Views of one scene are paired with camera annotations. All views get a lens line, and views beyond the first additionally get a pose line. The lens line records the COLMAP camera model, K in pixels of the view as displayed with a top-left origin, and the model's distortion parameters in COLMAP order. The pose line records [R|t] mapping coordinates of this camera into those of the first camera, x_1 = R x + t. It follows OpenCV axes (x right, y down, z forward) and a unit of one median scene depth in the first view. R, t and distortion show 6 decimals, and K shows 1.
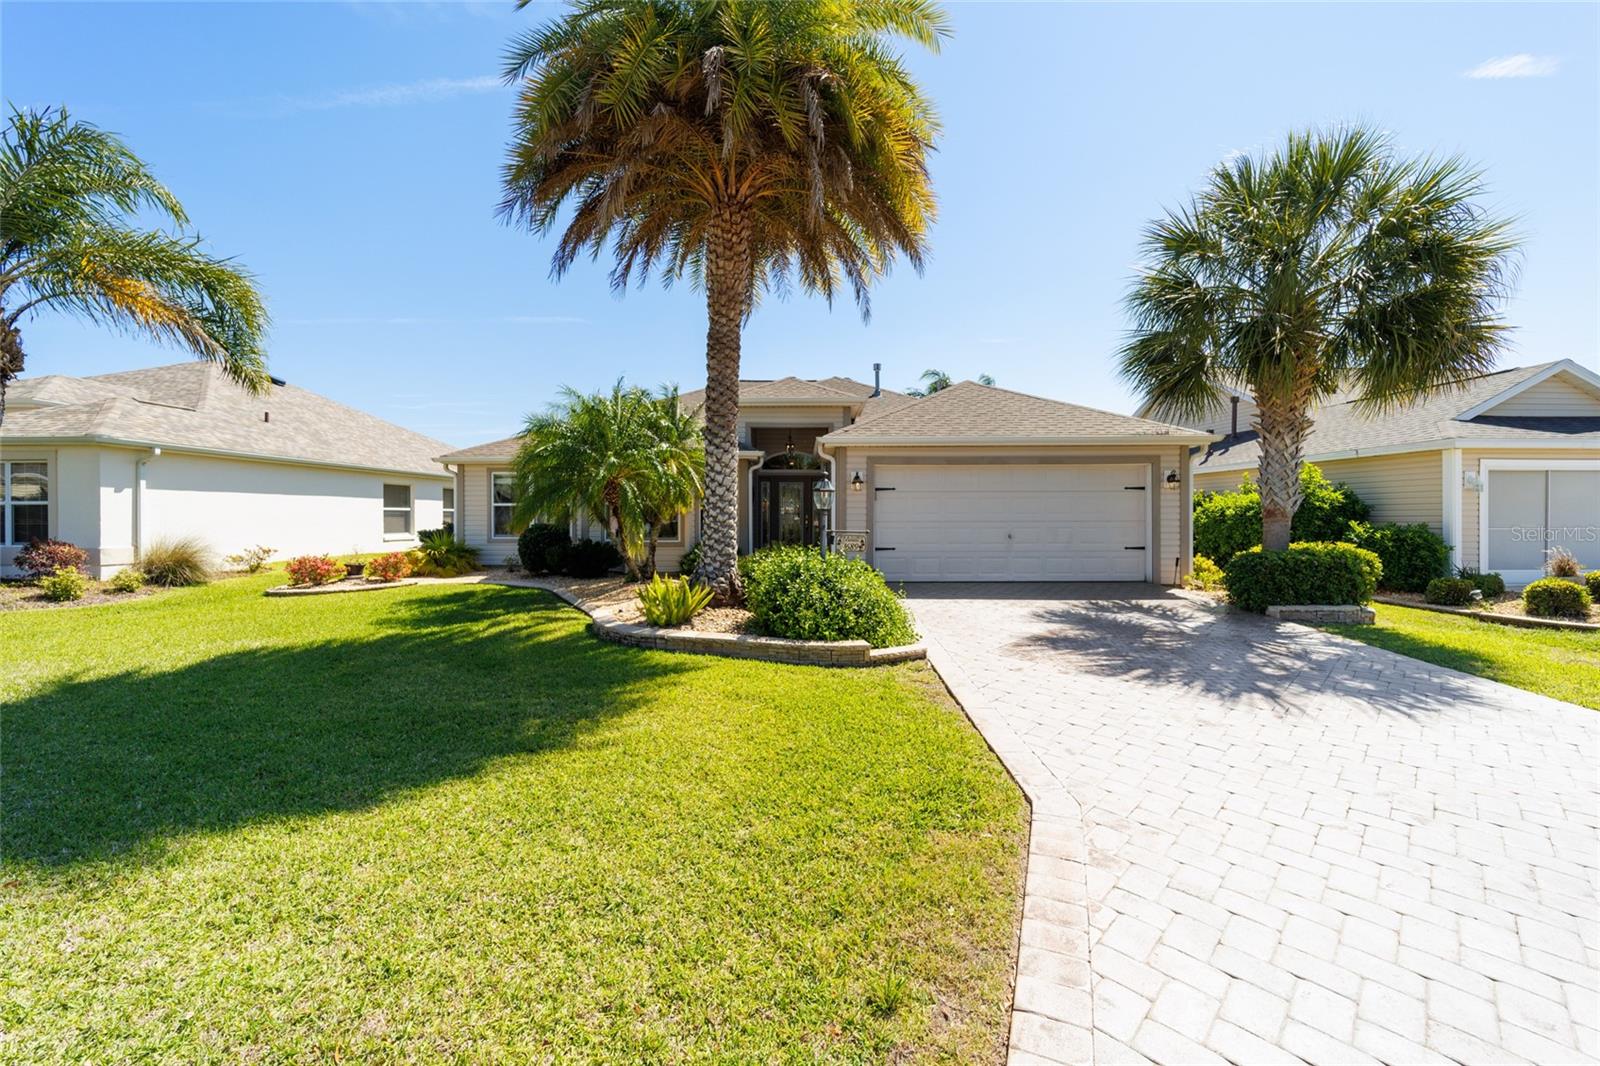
lens RADIAL K [[643.2, 0, 802.9], [0, 643.2, 523.7], [0, 0, 1]] dist [-0.001887, -0.000690]
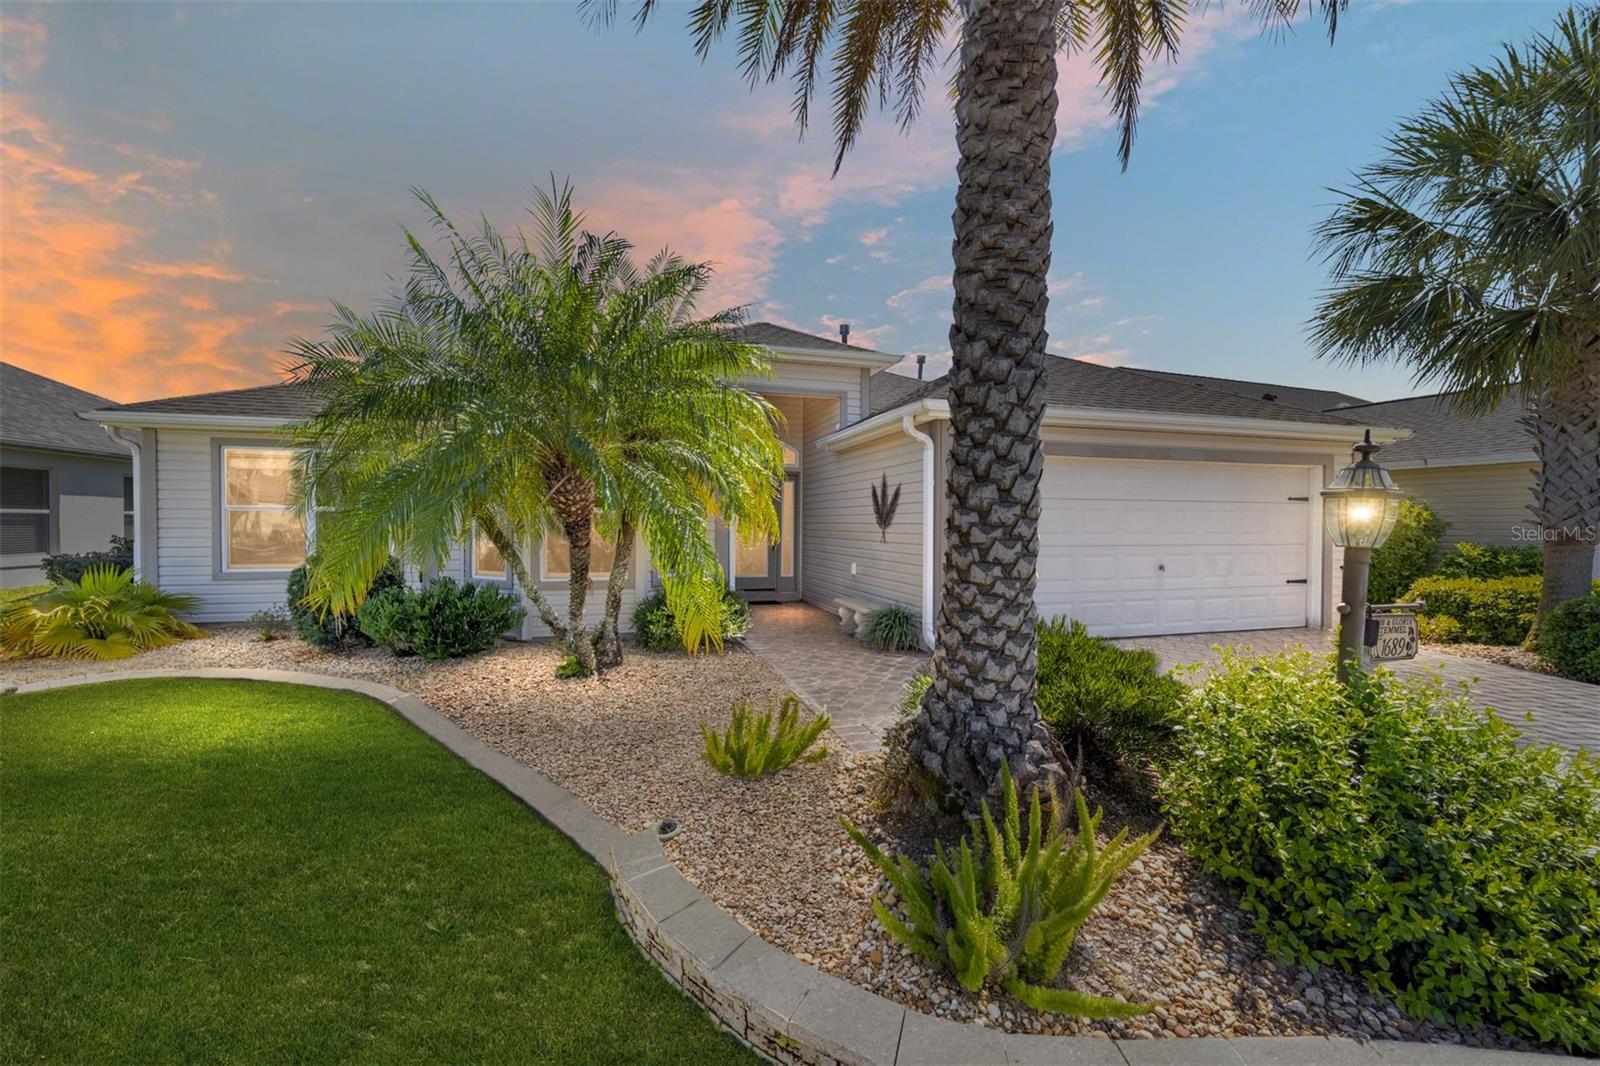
lens RADIAL K [[643.2, 0, 799.3], [0, 643.2, 530.0], [0, 0, 1]] dist [-0.001887, -0.000690]
pose [[0.960122, 0.003412, 0.279560, -0.228303], [-0.004824, 0.999979, 0.004366, -0.020304], [-0.279539, -0.005541, 0.960118, 0.467343]]
